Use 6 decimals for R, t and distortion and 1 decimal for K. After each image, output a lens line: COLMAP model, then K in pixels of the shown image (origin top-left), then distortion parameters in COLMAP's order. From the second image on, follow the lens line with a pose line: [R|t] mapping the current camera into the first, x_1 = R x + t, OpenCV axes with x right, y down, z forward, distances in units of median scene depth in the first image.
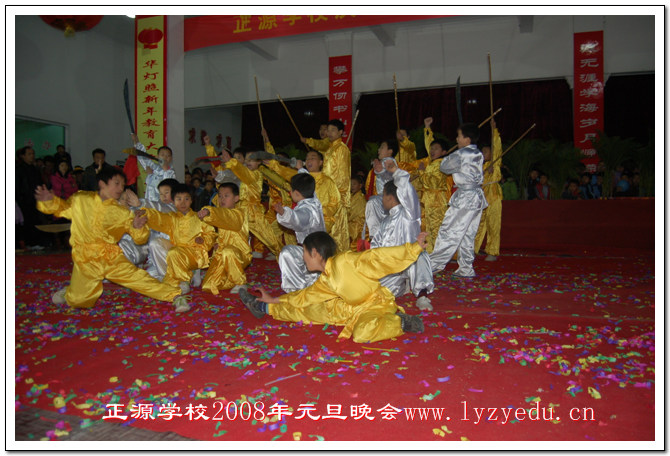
lens RADIAL K [[522.7, 0, 335.0], [0, 522.7, 228.0], [0, 0, 1]] dist [-0.072295, -0.002287]
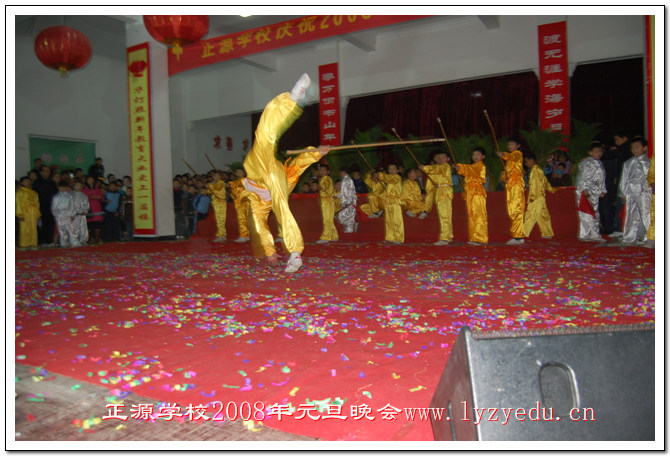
lens RADIAL K [[522.7, 0, 335.0], [0, 522.7, 228.0], [0, 0, 1]] dist [-0.072295, -0.002287]
pose [[0.983928, -0.022368, -0.177161, 0.242001], [0.024726, 0.999633, 0.011111, 0.000275], [0.176847, -0.015313, 0.984119, -0.084469]]
